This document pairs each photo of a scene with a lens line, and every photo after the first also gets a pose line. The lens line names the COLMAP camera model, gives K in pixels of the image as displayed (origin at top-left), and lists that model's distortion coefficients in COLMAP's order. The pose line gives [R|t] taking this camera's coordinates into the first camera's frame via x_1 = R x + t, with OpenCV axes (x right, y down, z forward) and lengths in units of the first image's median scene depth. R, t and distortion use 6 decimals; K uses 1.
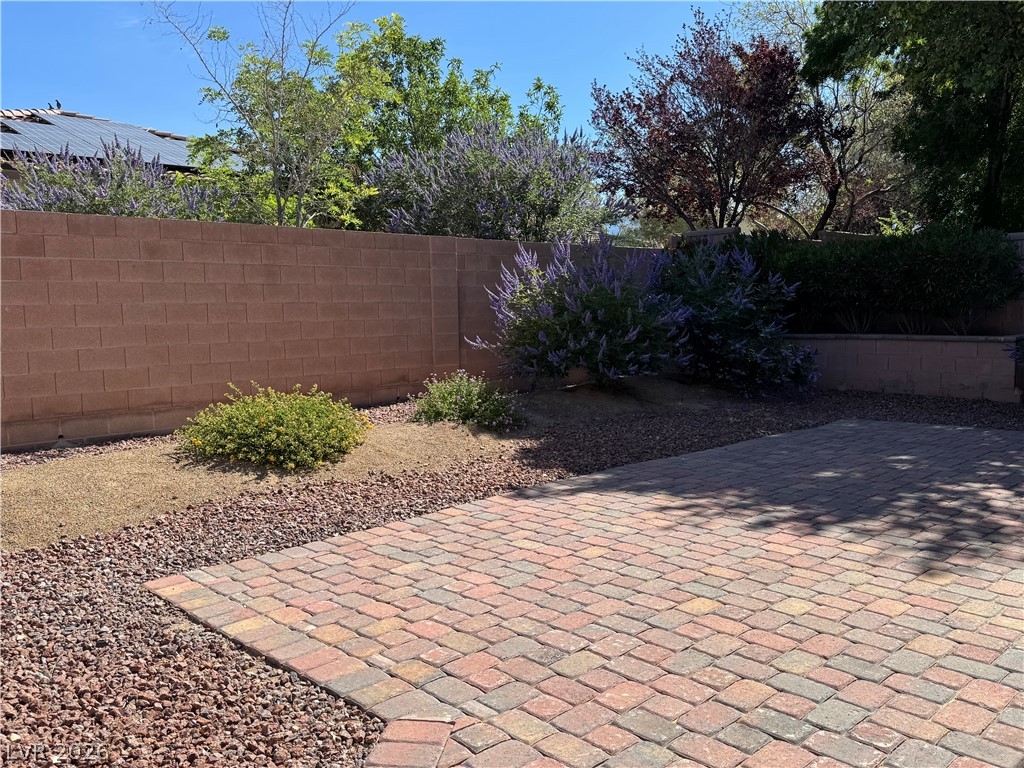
lens RADIAL K [[829.9, 0, 514.8], [0, 829.9, 382.1], [0, 0, 1]] dist [0.113802, -0.182034]
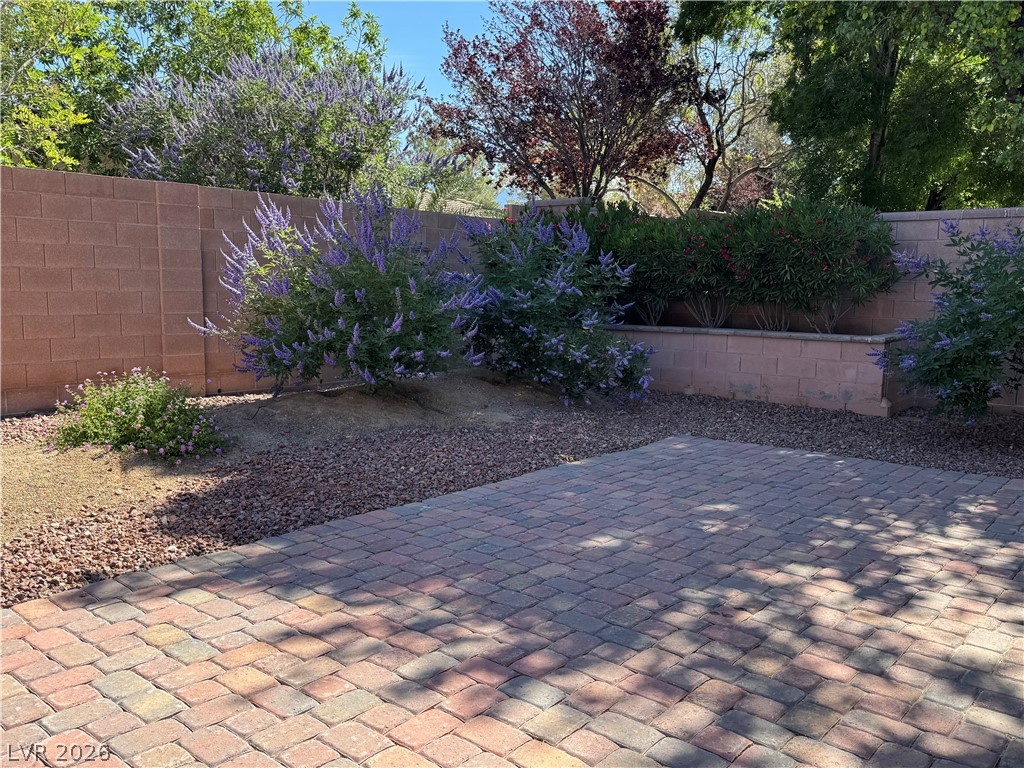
lens RADIAL K [[841.9, 0, 516.8], [0, 841.9, 374.0], [0, 0, 1]] dist [0.221987, -0.454686]
pose [[0.993012, 0.019795, 0.116345, 0.131718], [-0.021622, 0.999662, 0.014460, -0.021440], [-0.116019, -0.016875, 0.993104, 0.193558]]
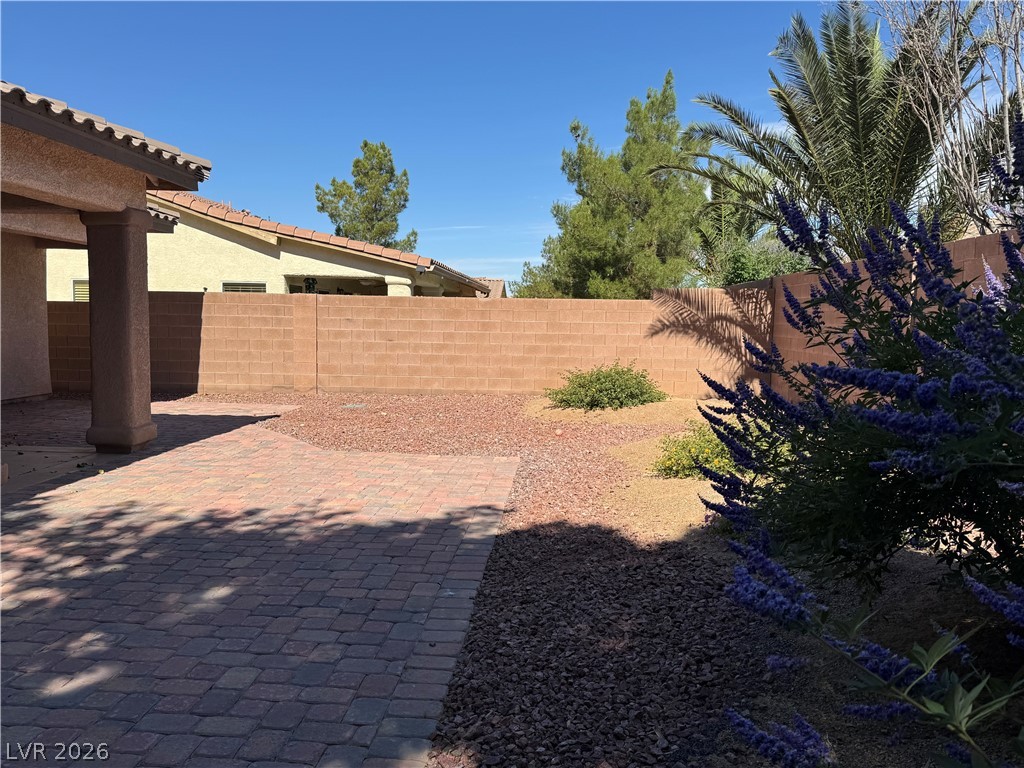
lens RADIAL K [[829.9, 0, 514.8], [0, 829.9, 382.1], [0, 0, 1]] dist [0.113802, -0.182034]
pose [[-0.726446, 0.059758, -0.684620, 0.387875], [-0.063716, 0.986065, 0.153678, -0.105287], [0.684263, 0.155260, -0.712515, 0.966275]]
